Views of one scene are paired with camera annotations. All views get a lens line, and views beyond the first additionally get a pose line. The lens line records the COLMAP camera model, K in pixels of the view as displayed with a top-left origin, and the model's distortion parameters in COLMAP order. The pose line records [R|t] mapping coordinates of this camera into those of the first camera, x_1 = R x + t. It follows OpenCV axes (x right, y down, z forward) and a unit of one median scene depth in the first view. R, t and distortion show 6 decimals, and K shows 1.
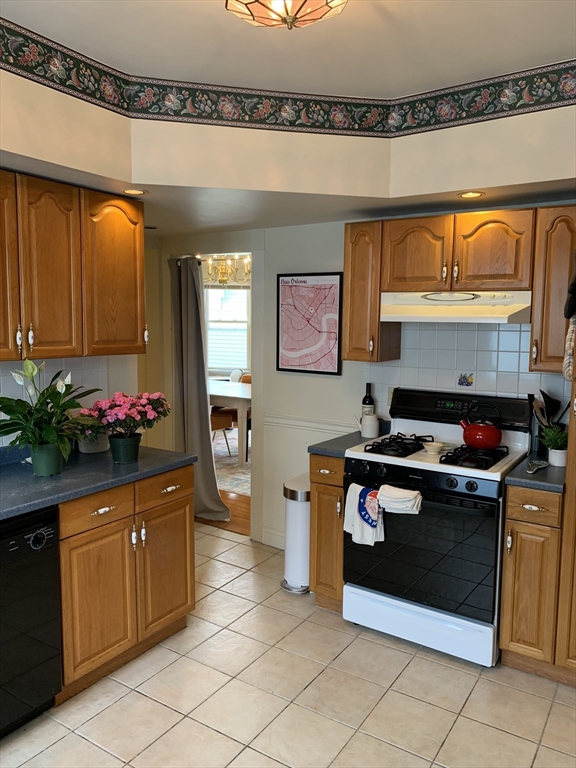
lens RADIAL K [[583.9, 0, 283.8], [0, 583.9, 376.7], [0, 0, 1]] dist [0.030450, -0.033231]
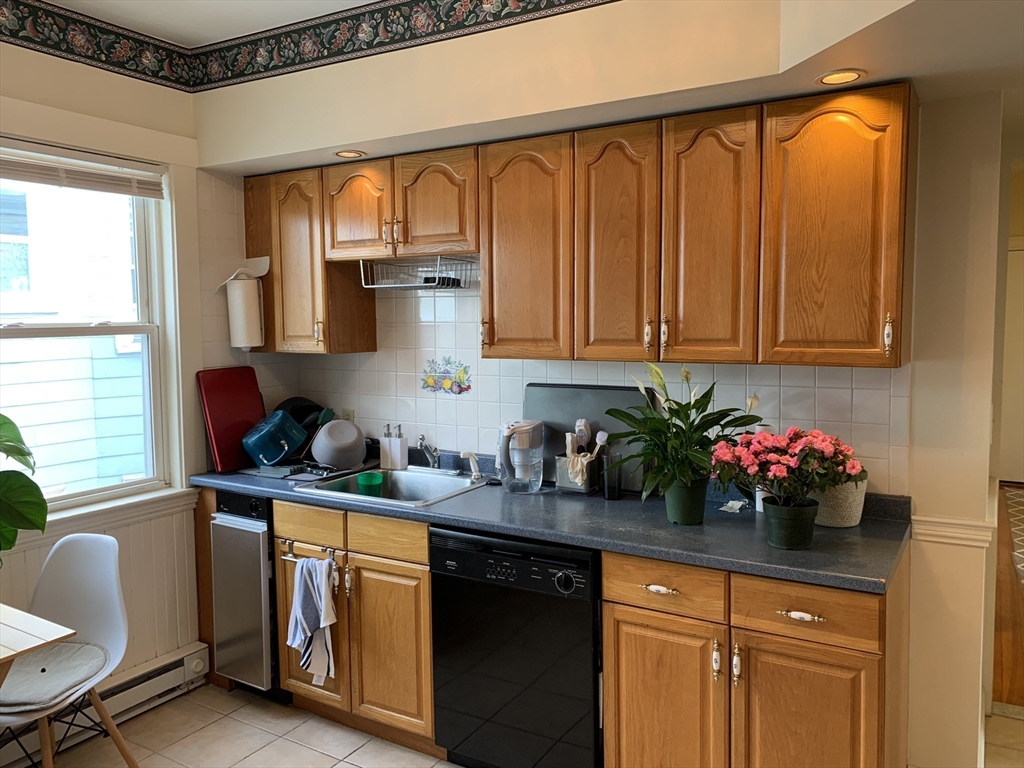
lens RADIAL K [[778.6, 0, 526.5], [0, 778.6, 371.3], [0, 0, 1]] dist [0.030450, -0.033231]
pose [[0.058675, 0.066107, -0.996086, 0.500706], [-0.083482, 0.994635, 0.061093, -0.057021], [0.994780, 0.079571, 0.063879, 0.682856]]
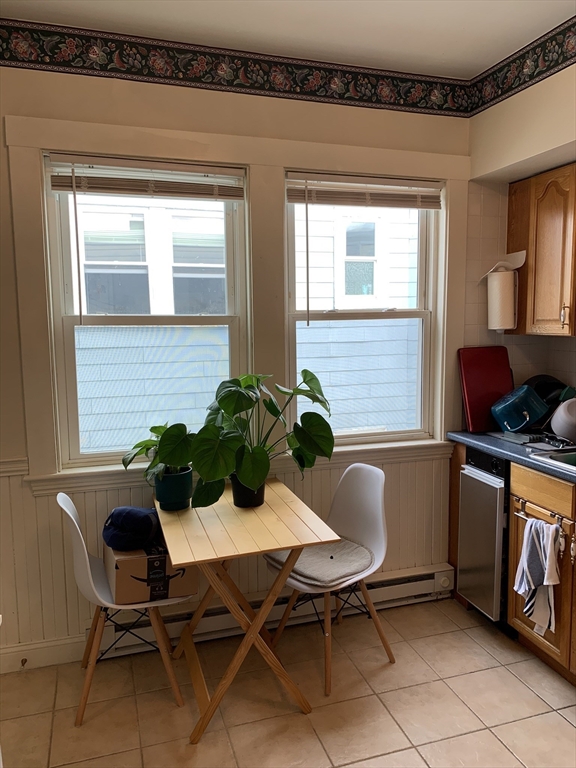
lens RADIAL K [[583.9, 0, 290.3], [0, 583.9, 383.7], [0, 0, 1]] dist [0.030450, -0.033231]
pose [[-0.623331, 0.090204, -0.776738, 0.347050], [-0.062148, 0.984467, 0.164201, -0.038762], [0.779484, 0.150624, -0.608043, 0.692271]]
